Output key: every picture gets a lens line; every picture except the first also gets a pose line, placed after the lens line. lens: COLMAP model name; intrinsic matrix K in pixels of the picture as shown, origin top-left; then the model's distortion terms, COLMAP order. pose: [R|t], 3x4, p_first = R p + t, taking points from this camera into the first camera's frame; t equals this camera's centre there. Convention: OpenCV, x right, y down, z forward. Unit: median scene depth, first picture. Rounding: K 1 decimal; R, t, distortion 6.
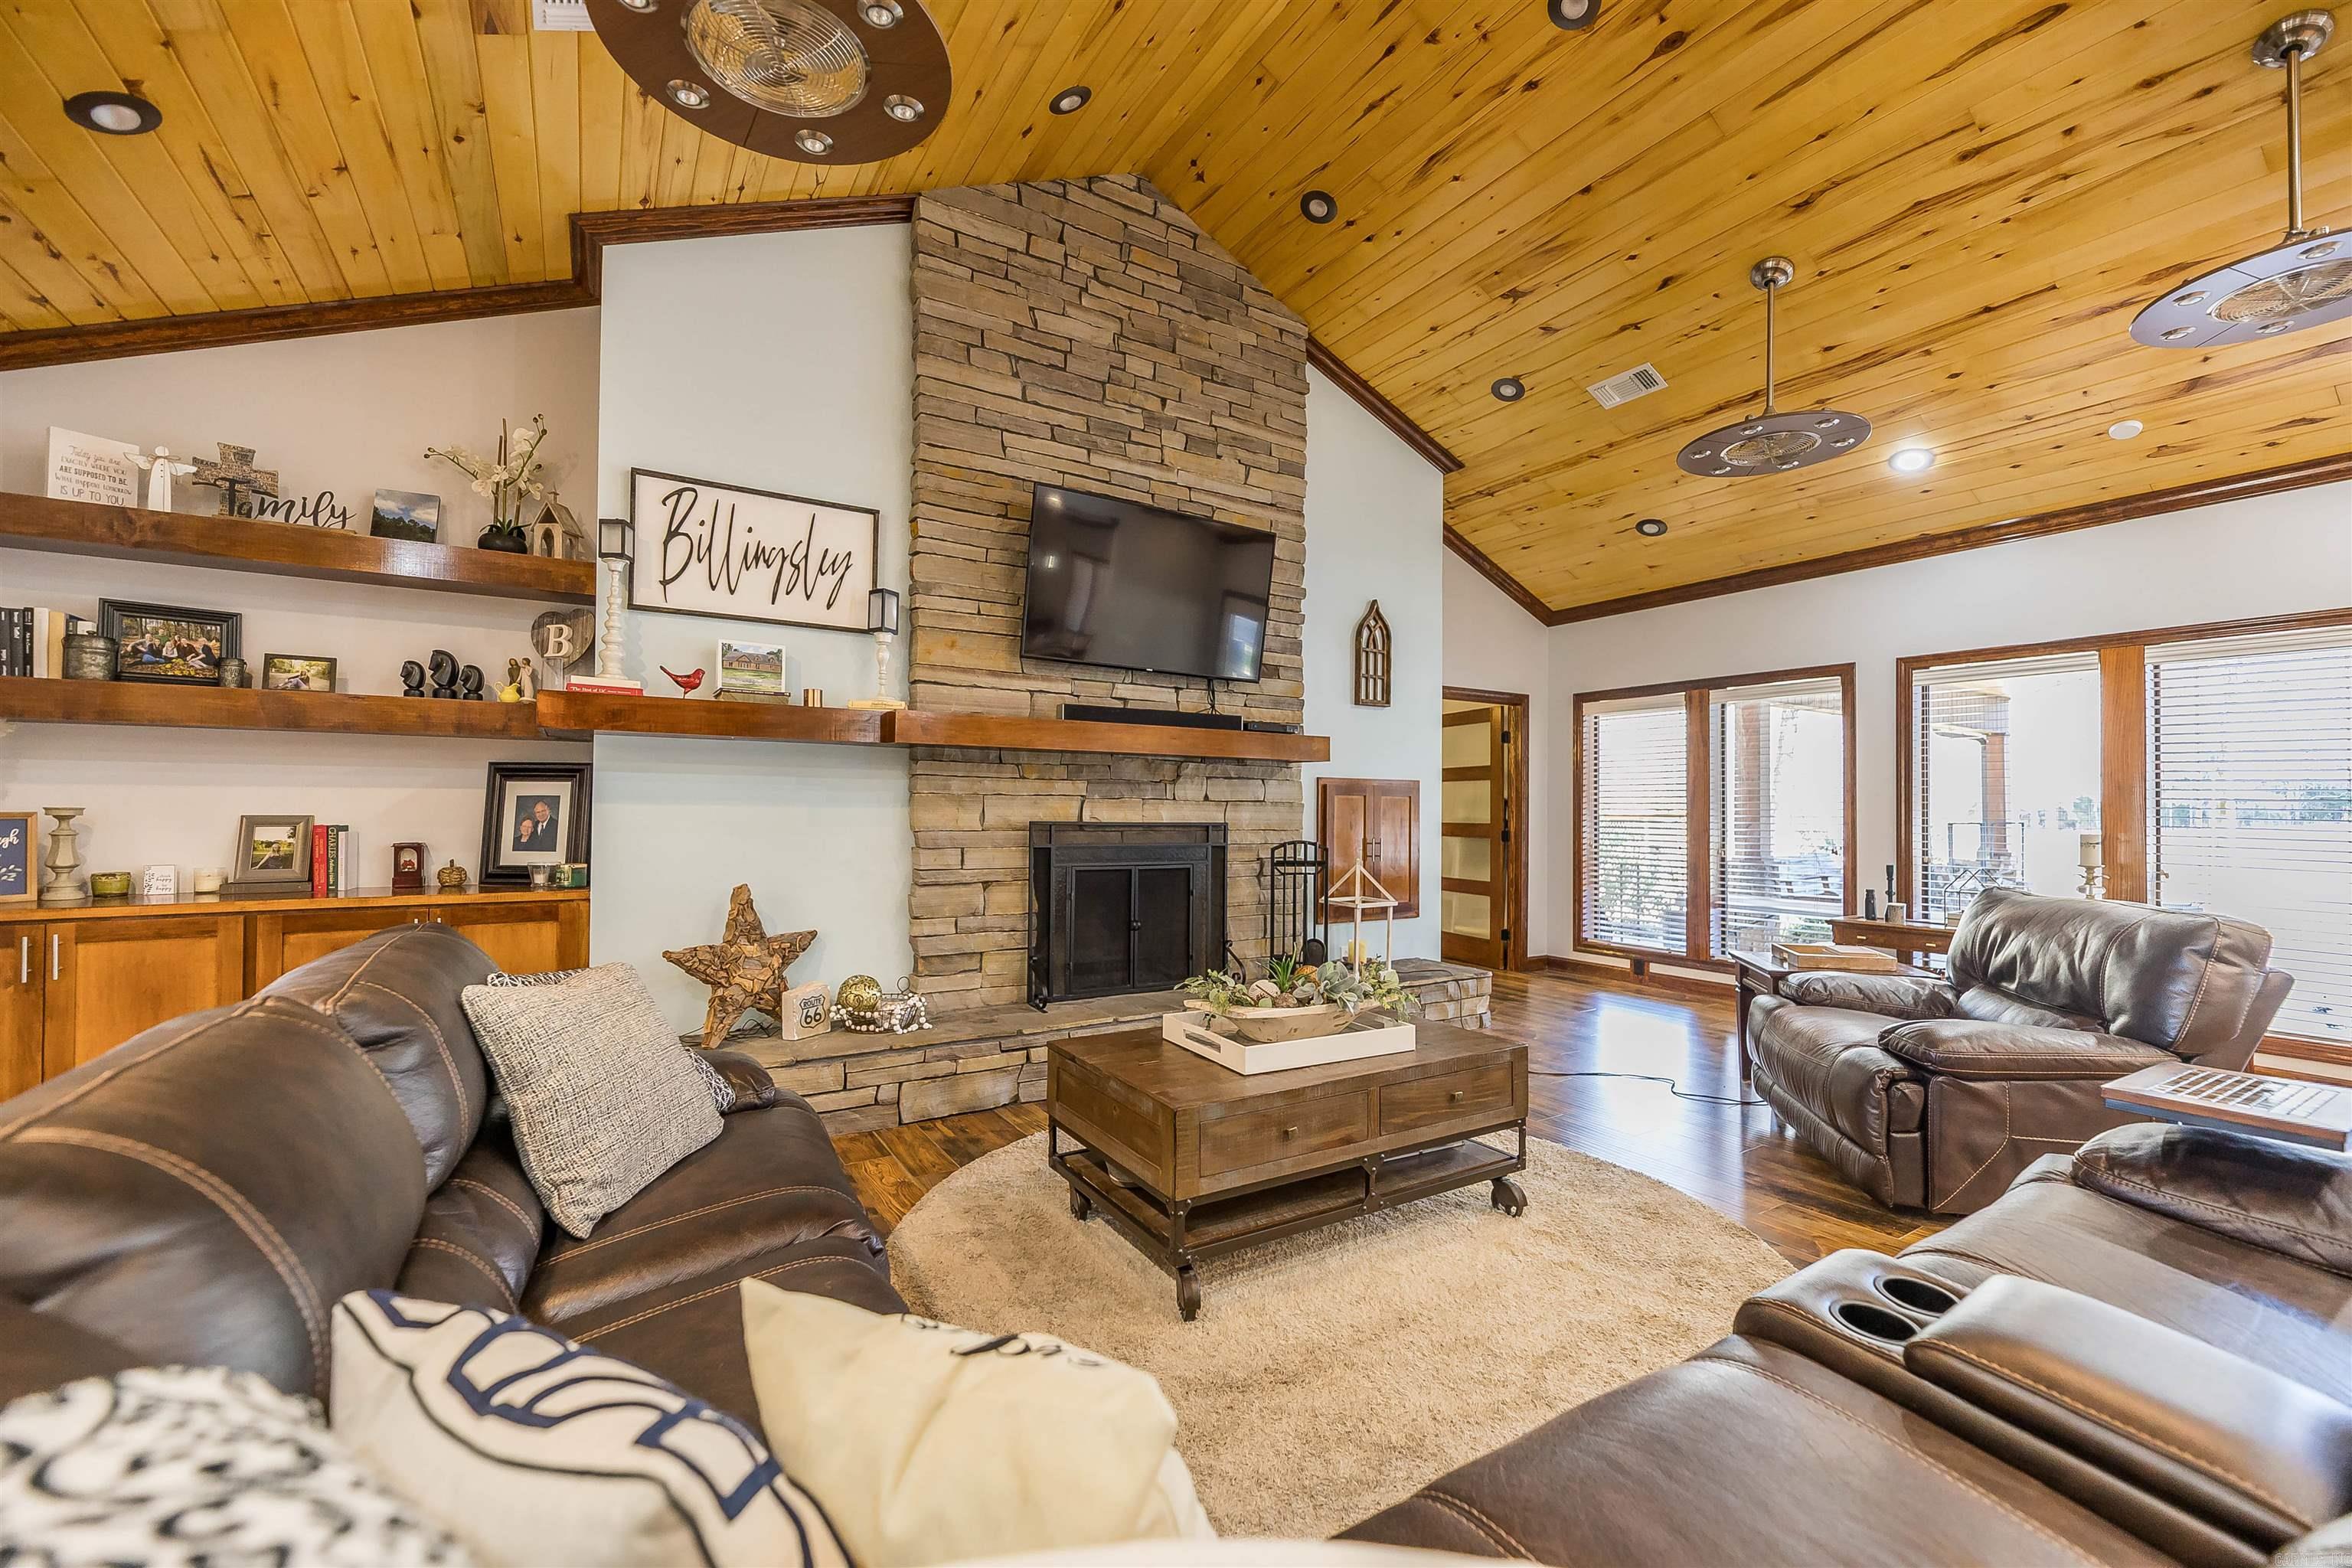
lens RADIAL K [[946.9, 0, 1168.2], [0, 946.9, 788.9], [0, 0, 1]] dist [-0.002211, -0.001498]
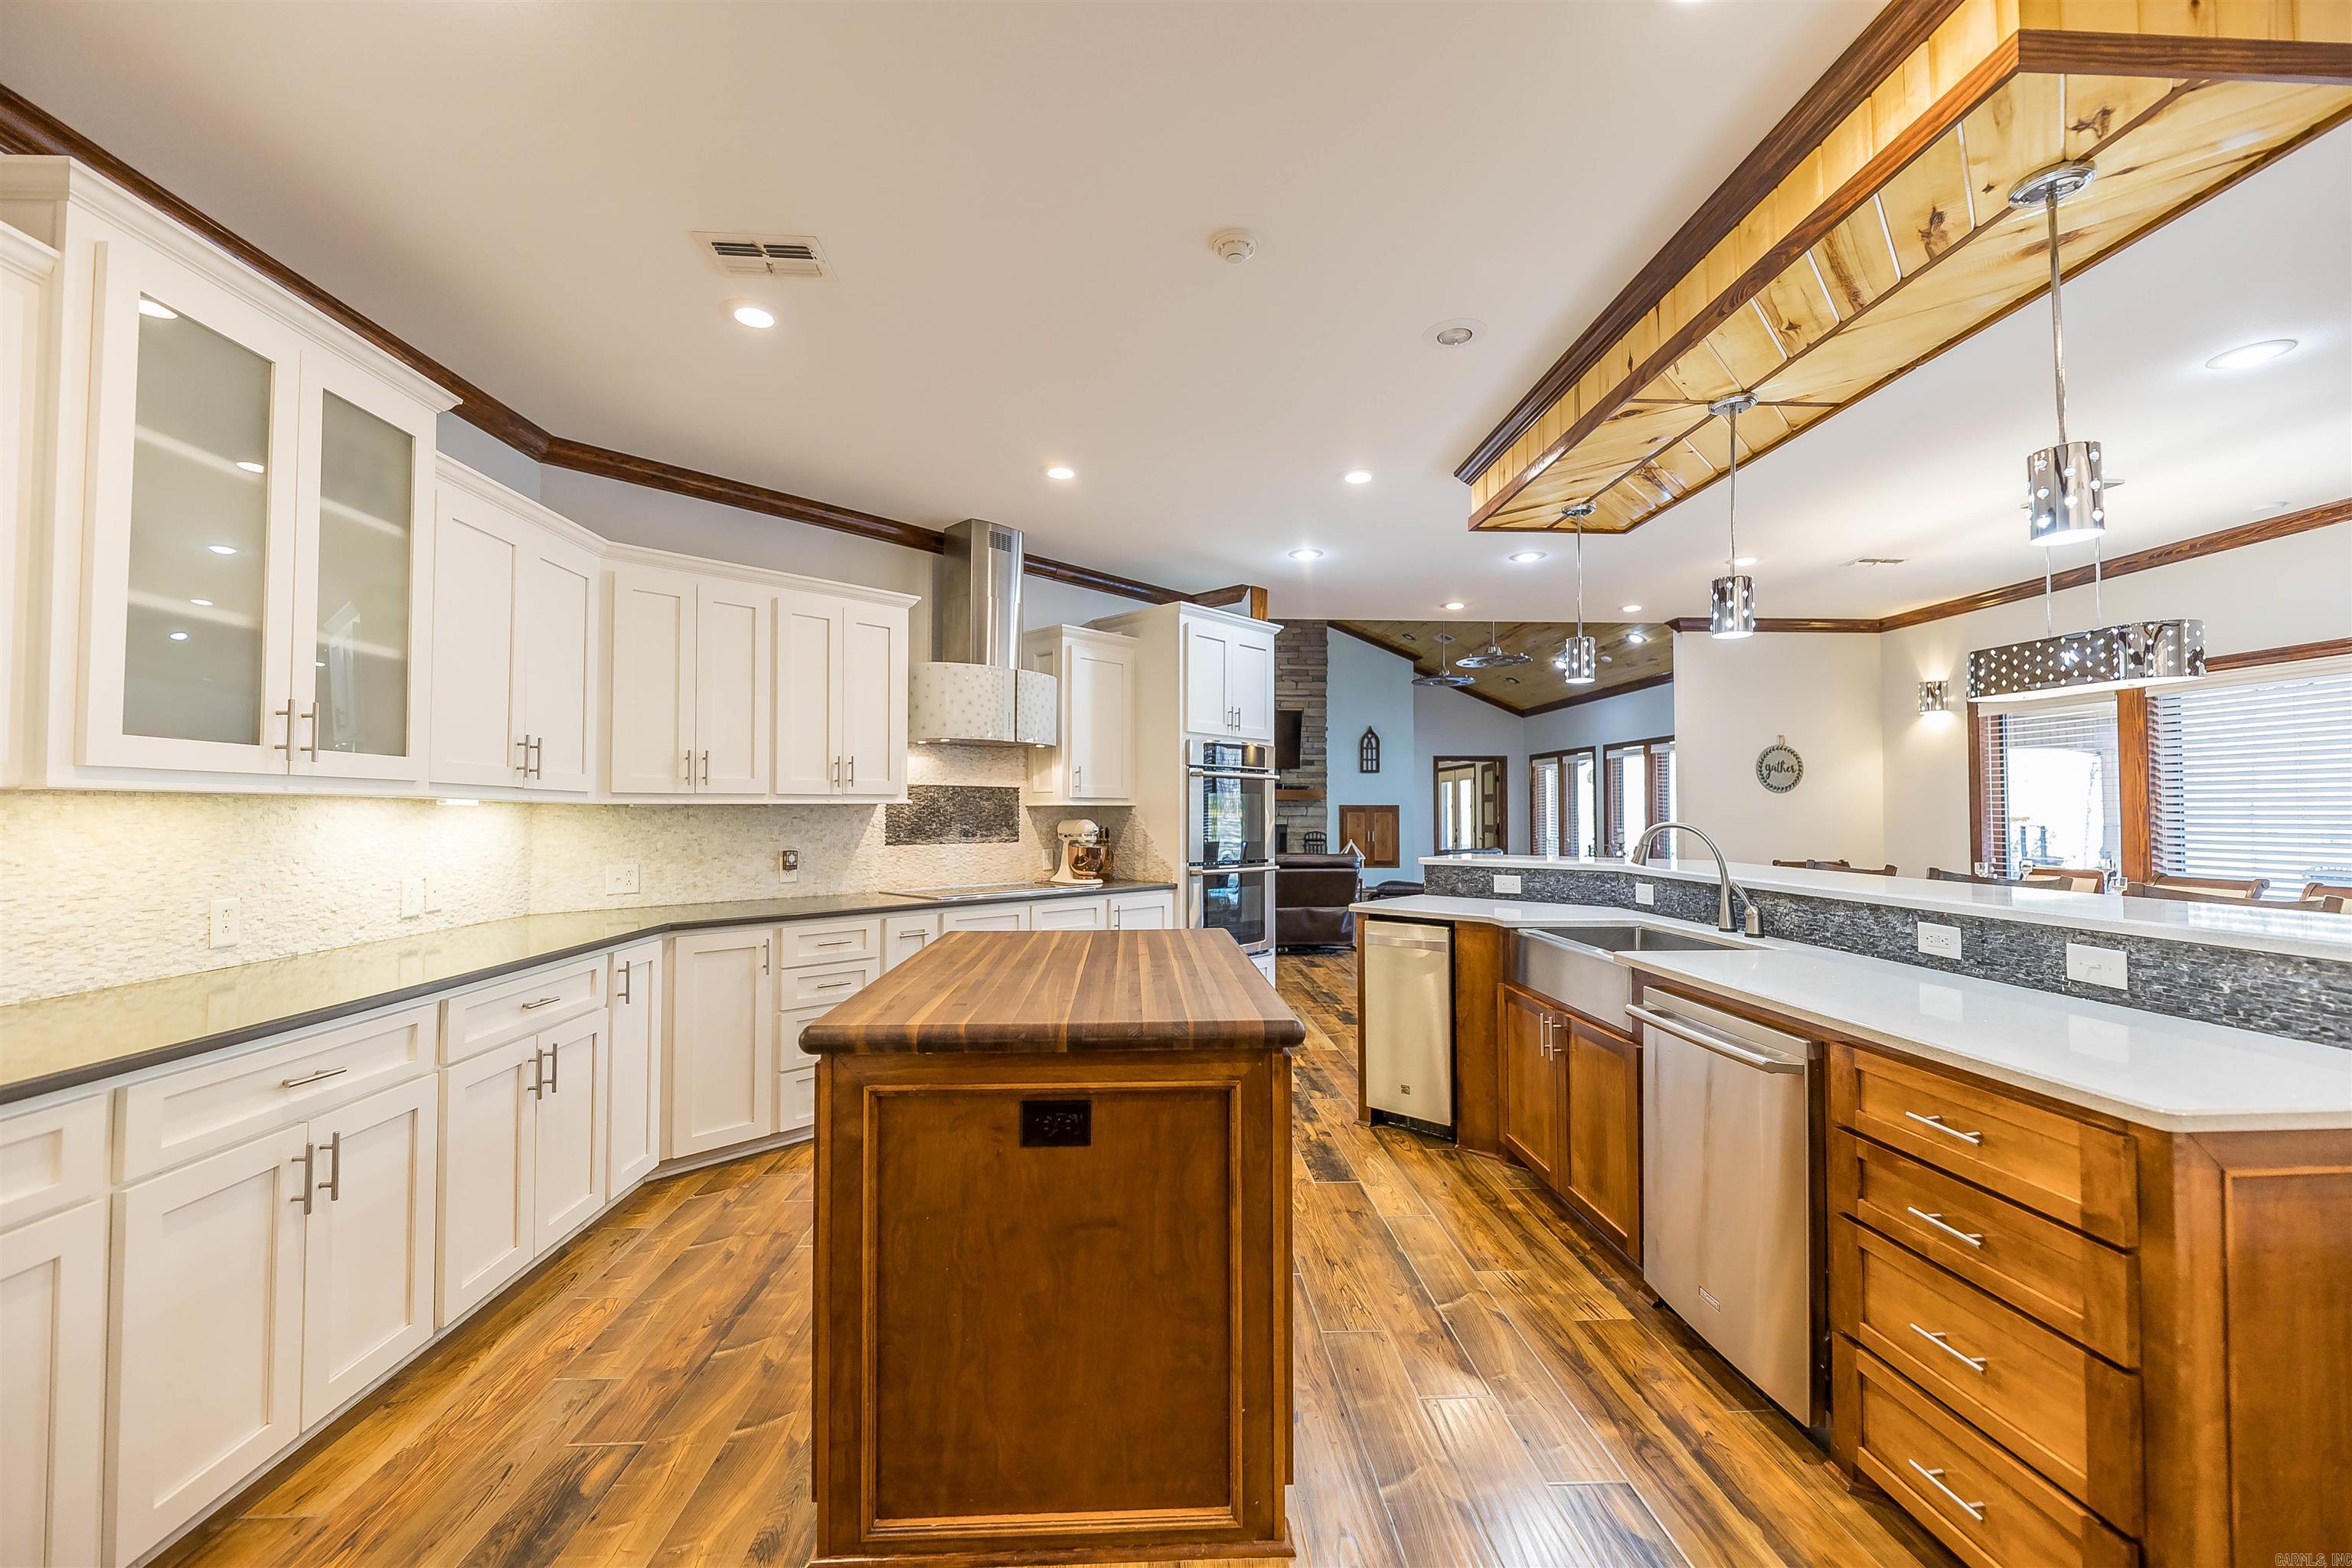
lens RADIAL K [[946.9, 0, 1170.2], [0, 946.9, 777.8], [0, 0, 1]] dist [-0.002211, -0.001498]
pose [[0.877025, -0.024478, -0.479822, 1.137202], [0.015988, 0.999635, -0.021772, -0.043424], [0.480179, 0.011423, 0.877096, -1.563911]]
